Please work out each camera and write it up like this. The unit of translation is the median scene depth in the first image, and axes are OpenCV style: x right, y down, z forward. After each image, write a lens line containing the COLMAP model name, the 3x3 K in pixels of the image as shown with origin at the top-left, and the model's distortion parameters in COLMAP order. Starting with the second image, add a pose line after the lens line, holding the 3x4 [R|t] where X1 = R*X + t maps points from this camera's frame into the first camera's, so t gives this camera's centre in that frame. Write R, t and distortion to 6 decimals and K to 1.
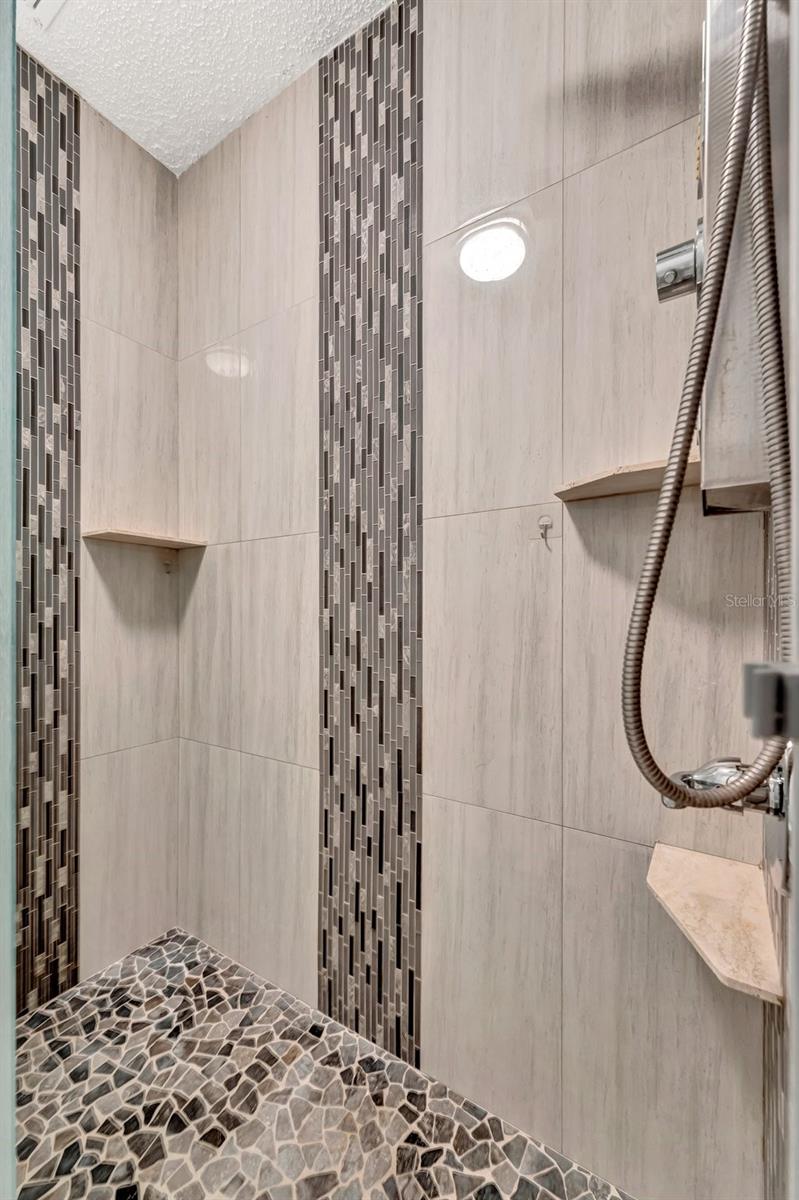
lens RADIAL K [[470.1, 0, 404.5], [0, 470.1, 606.0], [0, 0, 1]] dist [-0.005975, 0.000052]
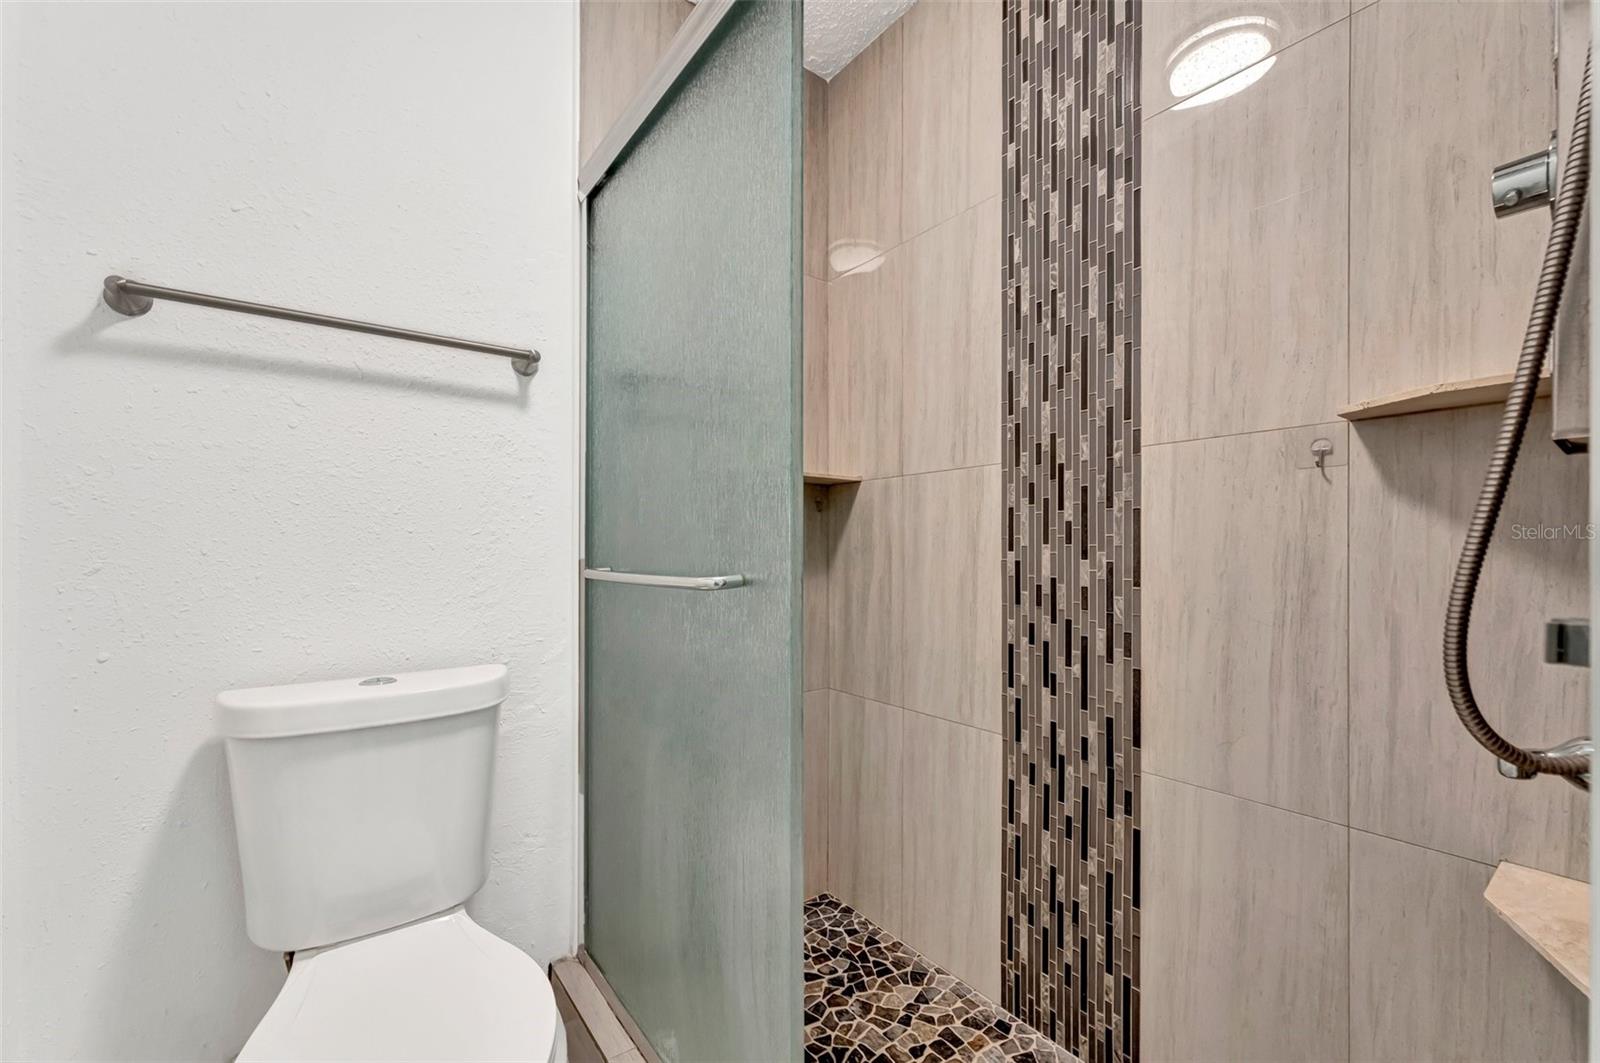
lens RADIAL K [[652.7, 0, 791.2], [0, 652.7, 540.0], [0, 0, 1]] dist [-0.000708, -0.000069]
pose [[0.937744, 0.001460, -0.347325, -0.141674], [-0.002068, 0.999997, -0.001380, -0.013666], [0.347322, 0.002013, 0.937744, -0.312783]]
